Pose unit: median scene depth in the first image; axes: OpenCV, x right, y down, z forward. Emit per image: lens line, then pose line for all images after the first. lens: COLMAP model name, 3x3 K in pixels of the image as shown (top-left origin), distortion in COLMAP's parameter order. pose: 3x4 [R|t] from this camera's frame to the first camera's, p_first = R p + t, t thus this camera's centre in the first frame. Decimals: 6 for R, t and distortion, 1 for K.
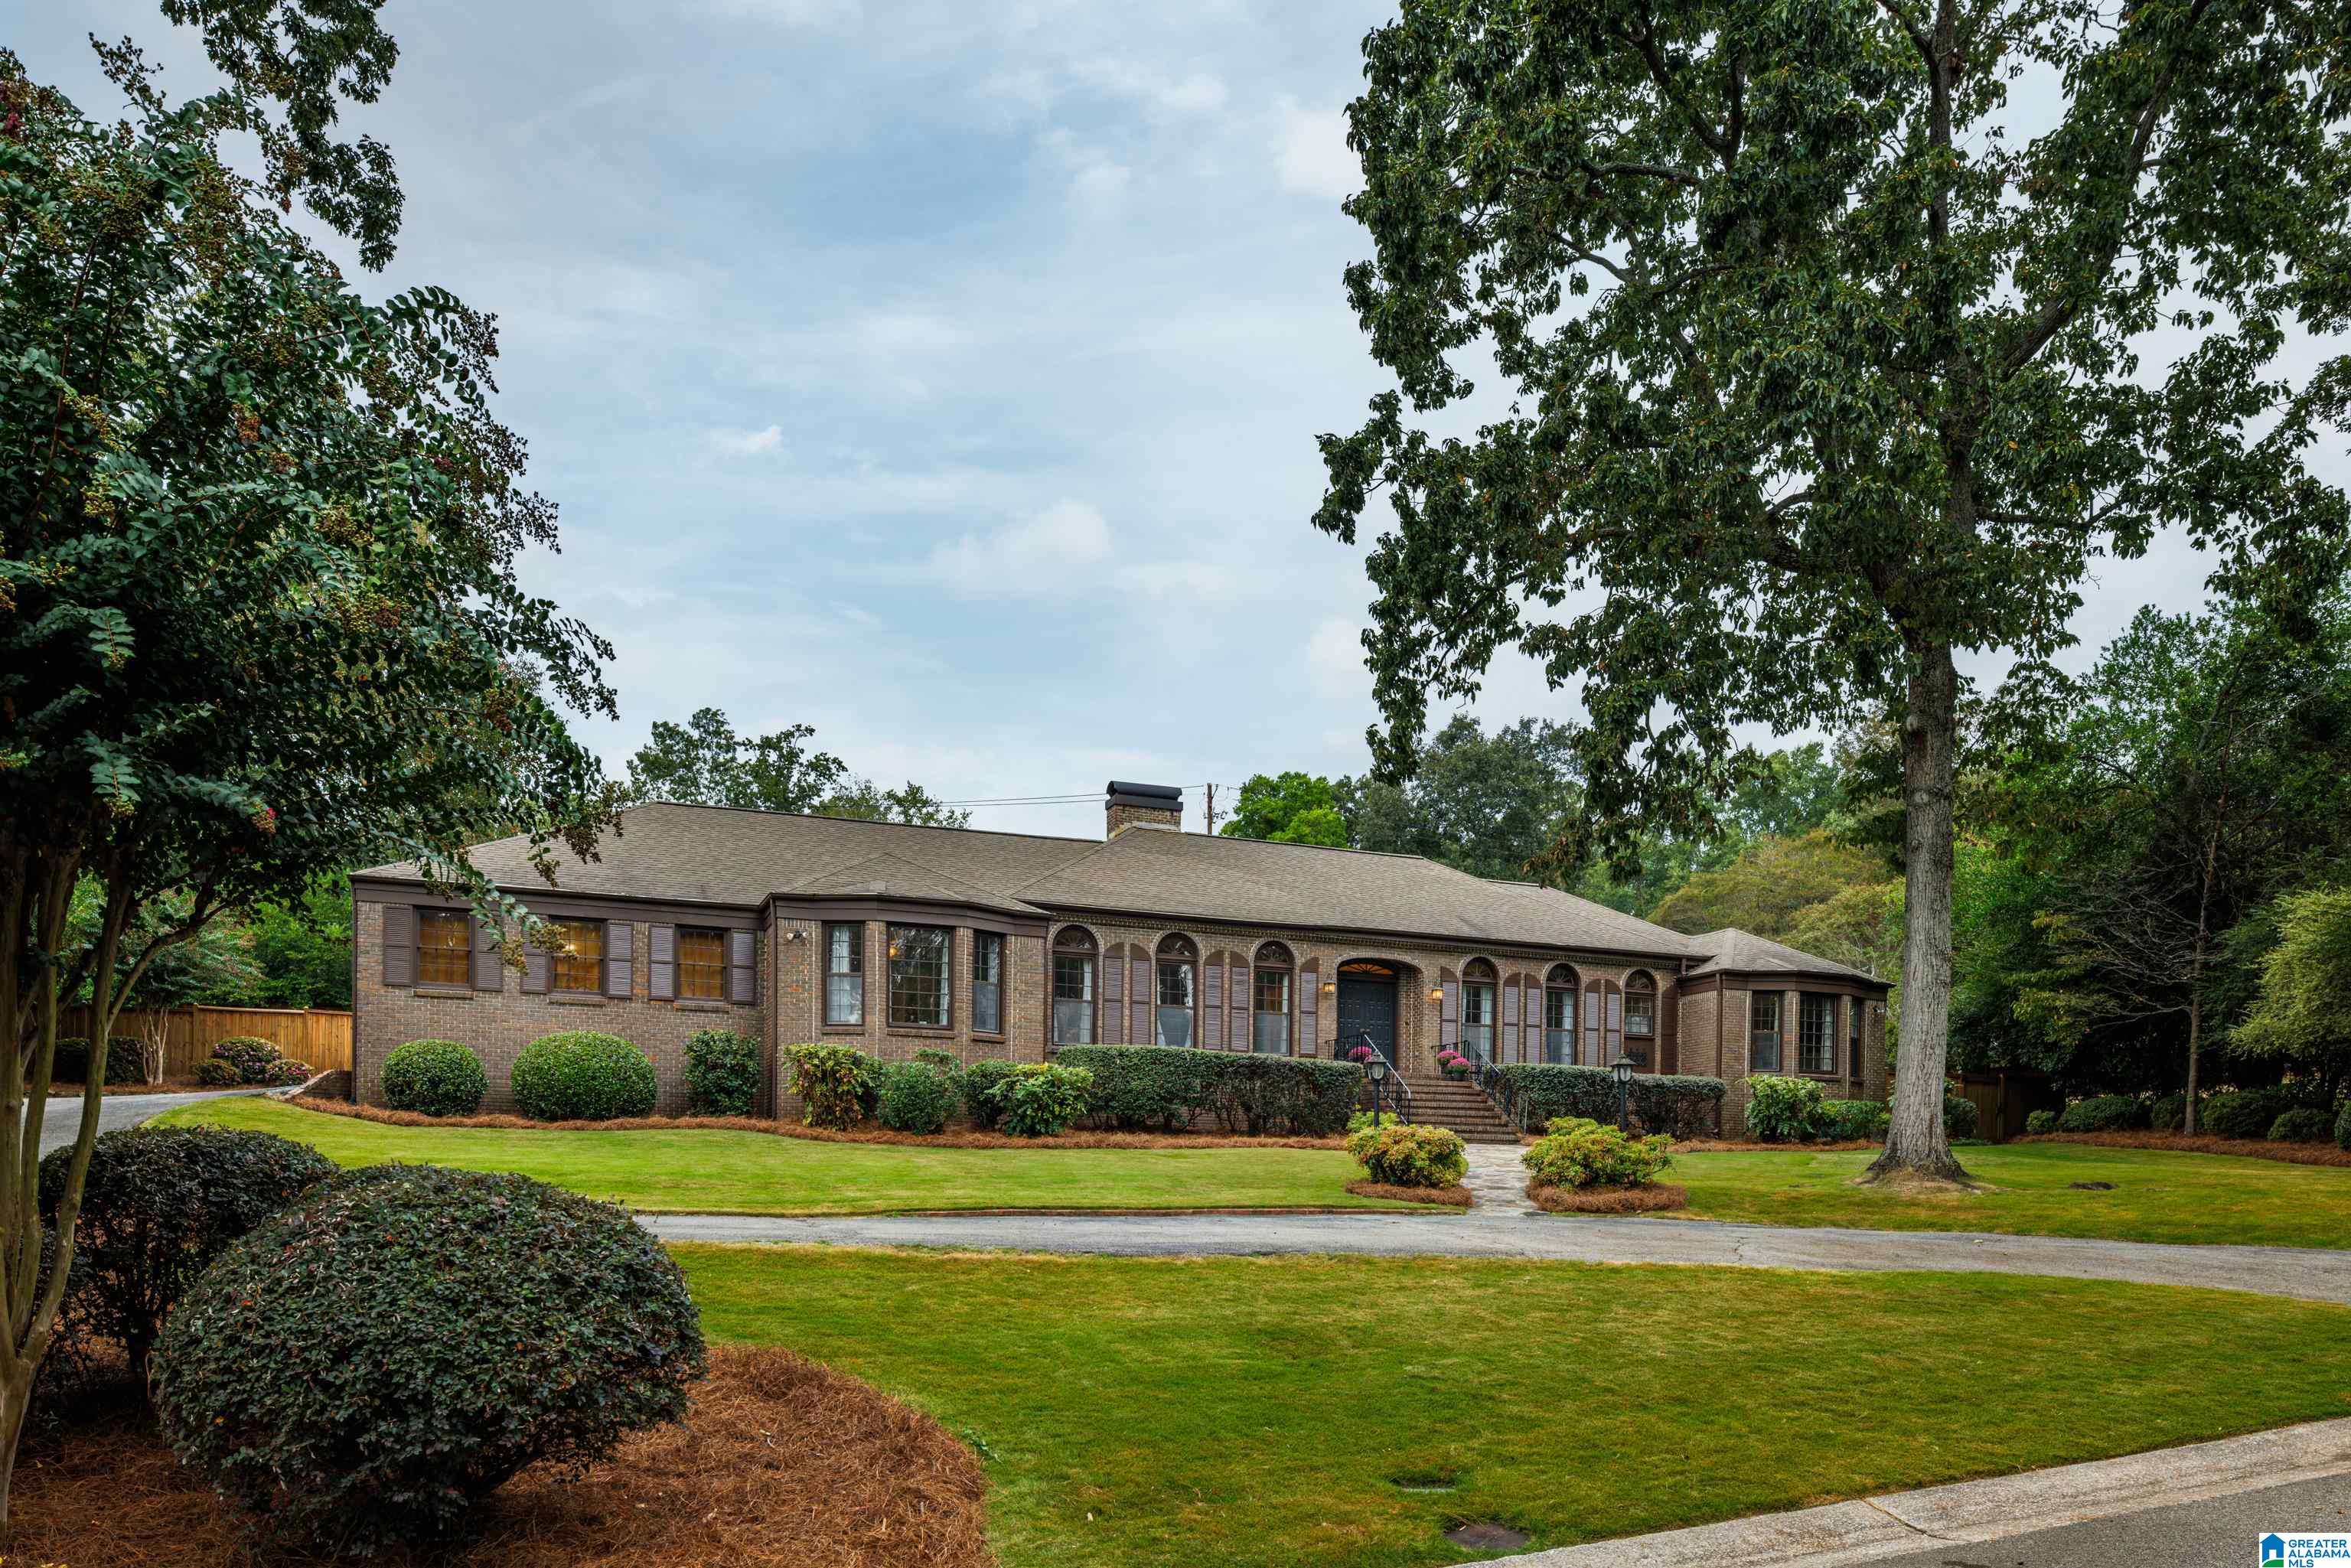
lens RADIAL K [[1557.9, 0, 1191.2], [0, 1557.9, 905.7], [0, 0, 1]] dist [-0.001166, -0.001158]
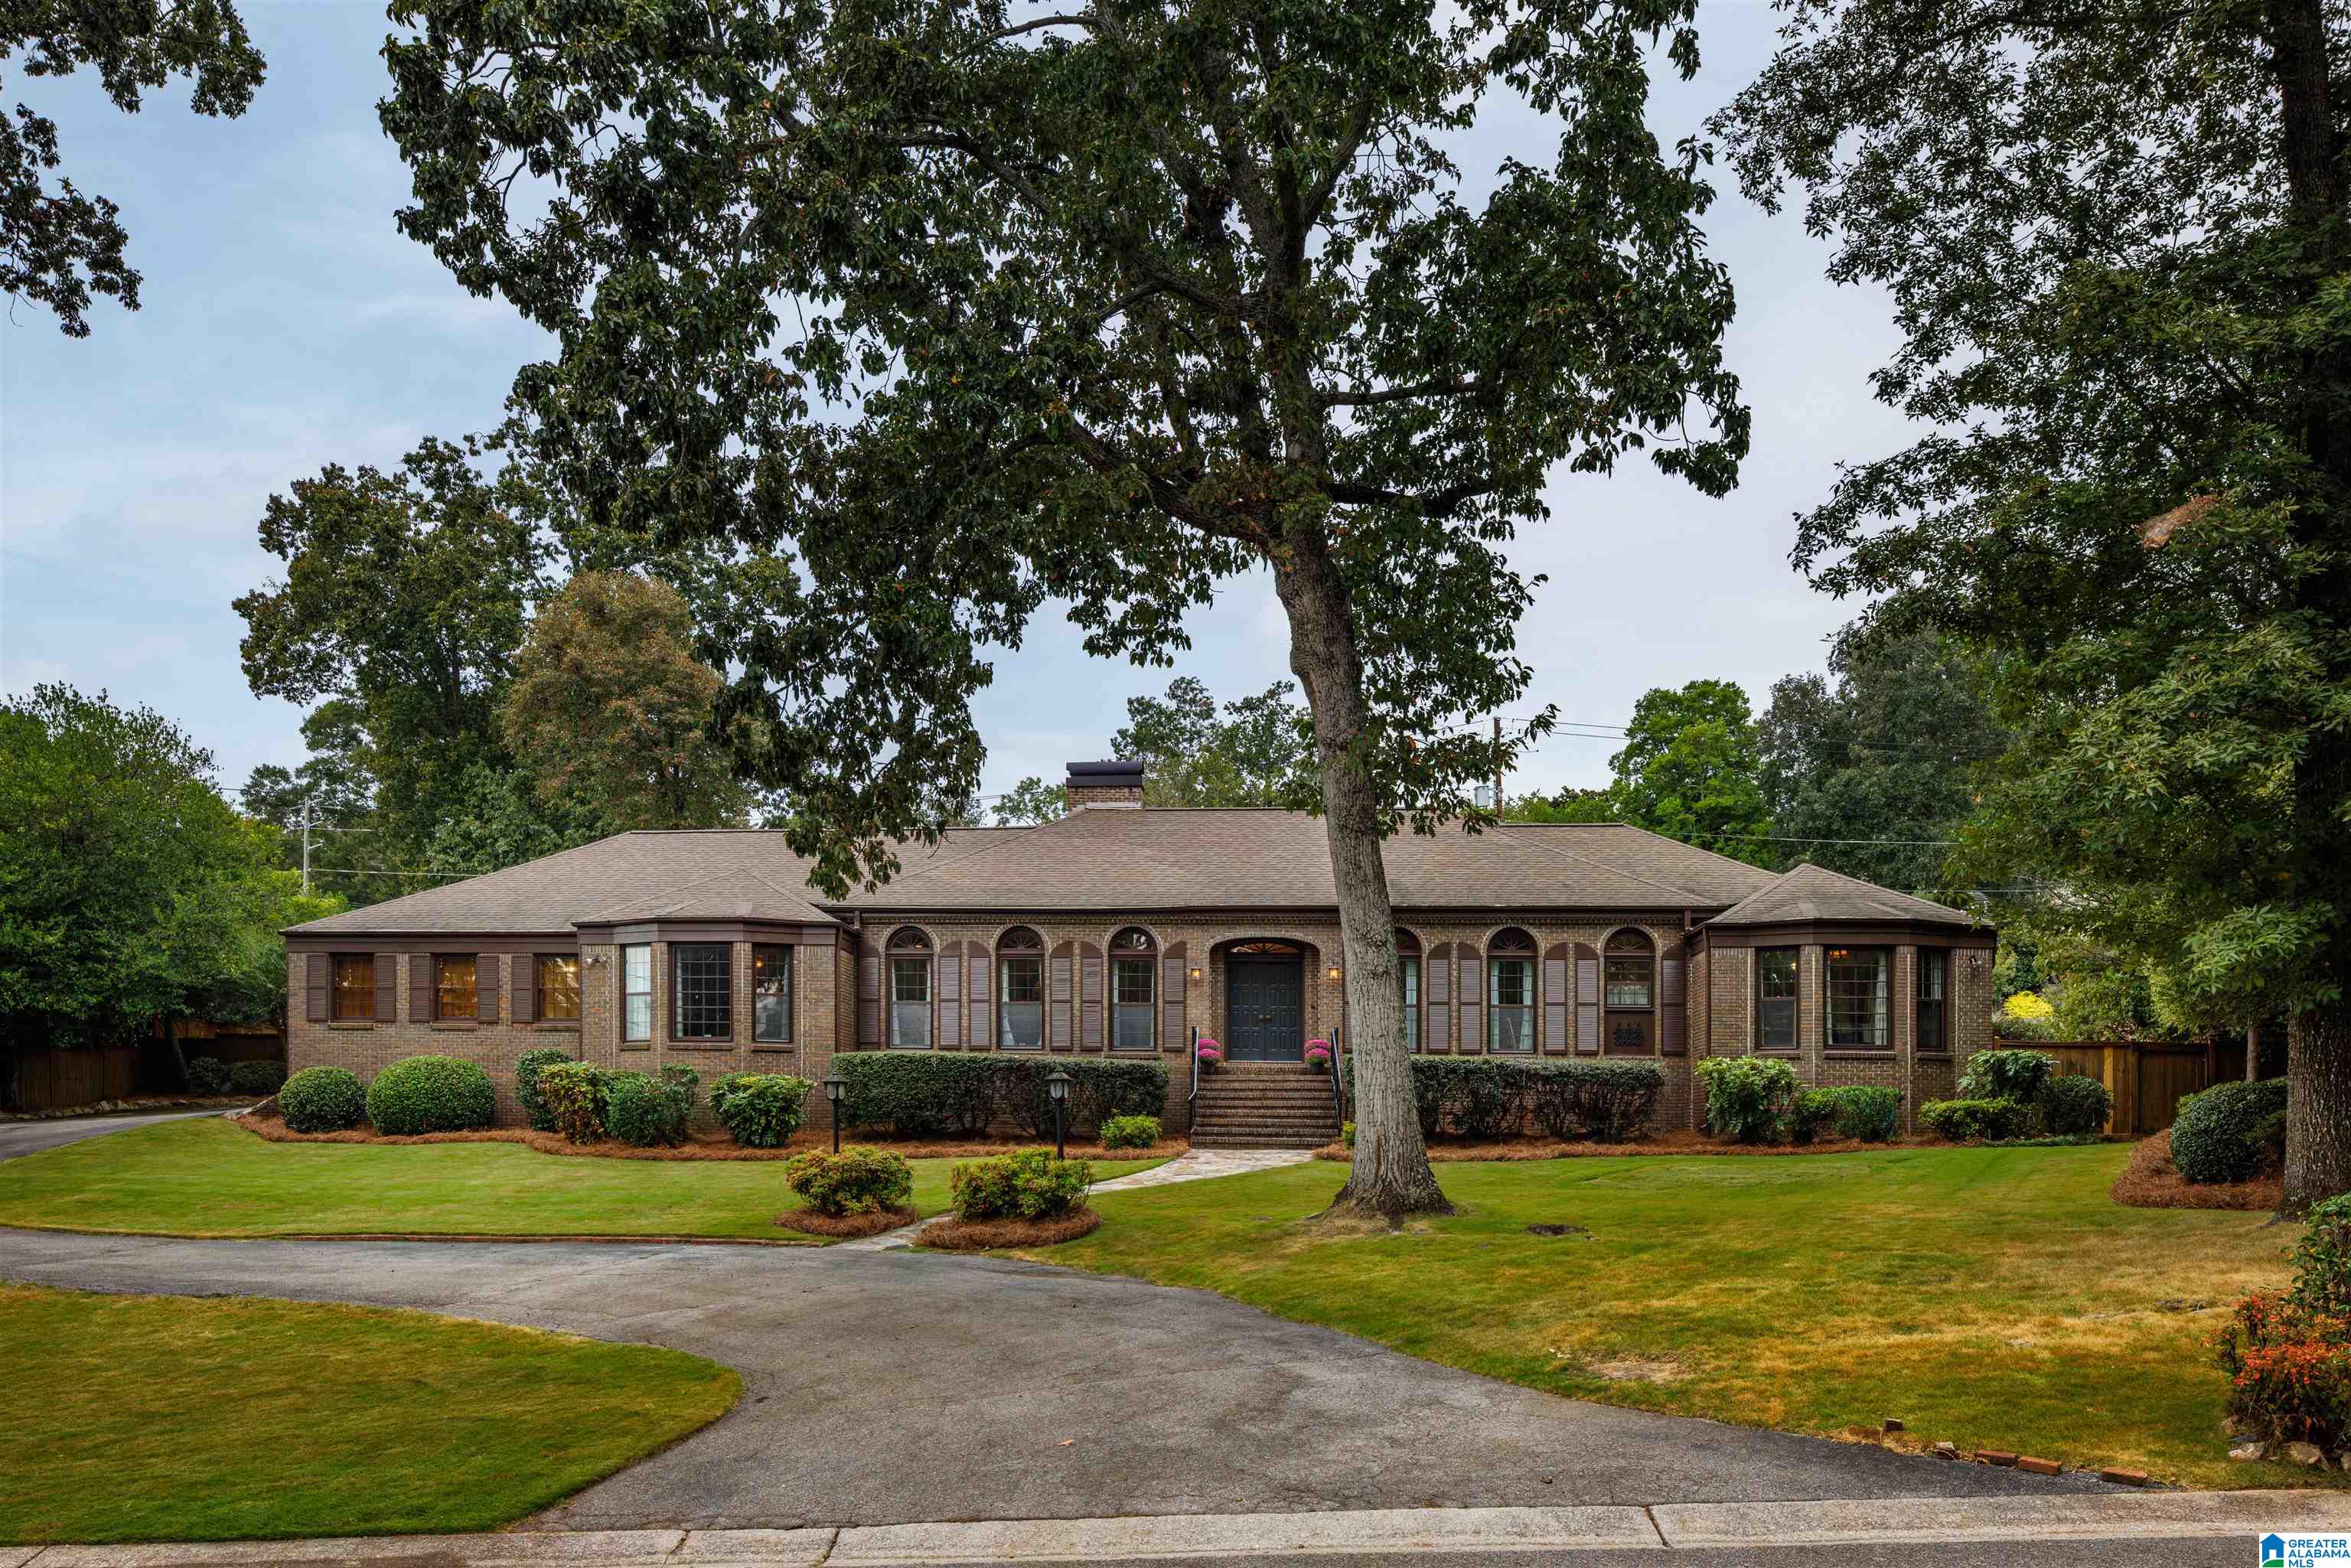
lens RADIAL K [[1711.6, 0, 1137.5], [0, 1711.6, 793.3], [0, 0, 1]] dist [-0.002851, 0.004135]
pose [[0.893672, -0.090168, -0.439568, 0.601510], [0.079070, 0.995918, -0.043536, -0.014320], [0.441699, 0.004150, 0.897154, 0.094627]]
